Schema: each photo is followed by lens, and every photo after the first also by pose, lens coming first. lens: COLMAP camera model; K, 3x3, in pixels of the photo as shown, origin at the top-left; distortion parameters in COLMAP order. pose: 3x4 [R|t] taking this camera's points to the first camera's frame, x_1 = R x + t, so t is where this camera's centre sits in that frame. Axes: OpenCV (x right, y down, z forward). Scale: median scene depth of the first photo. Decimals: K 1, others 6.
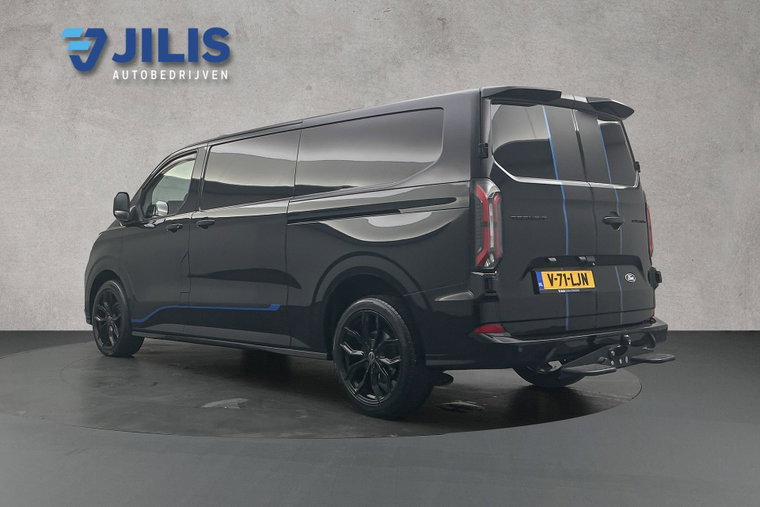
lens RADIAL K [[601.5, 0, 376.6], [0, 601.5, 251.5], [0, 0, 1]] dist [0.014687, -0.005864]
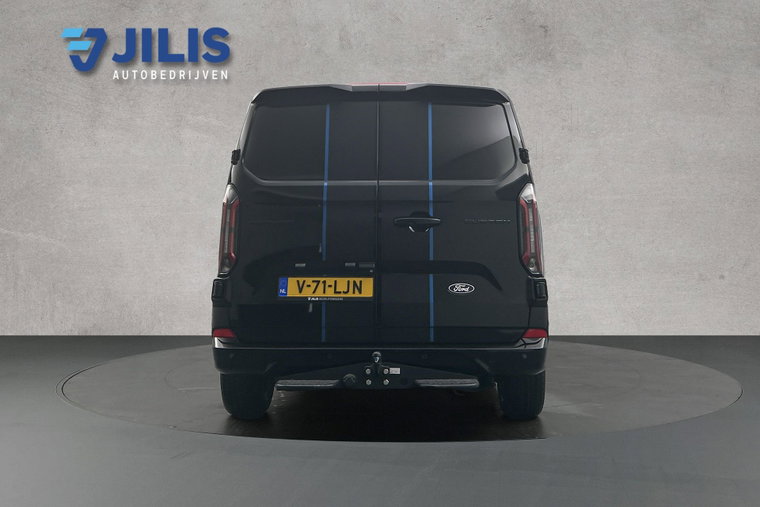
lens RADIAL K [[601.5, 0, 380.5], [0, 601.5, 253.6], [0, 0, 1]] dist [0.014687, -0.005864]
pose [[0.999993, -0.000022, 0.003620, -0.168524], [0.000020, 1.000000, 0.000481, -0.006144], [-0.003620, -0.000481, 0.999993, -0.007834]]
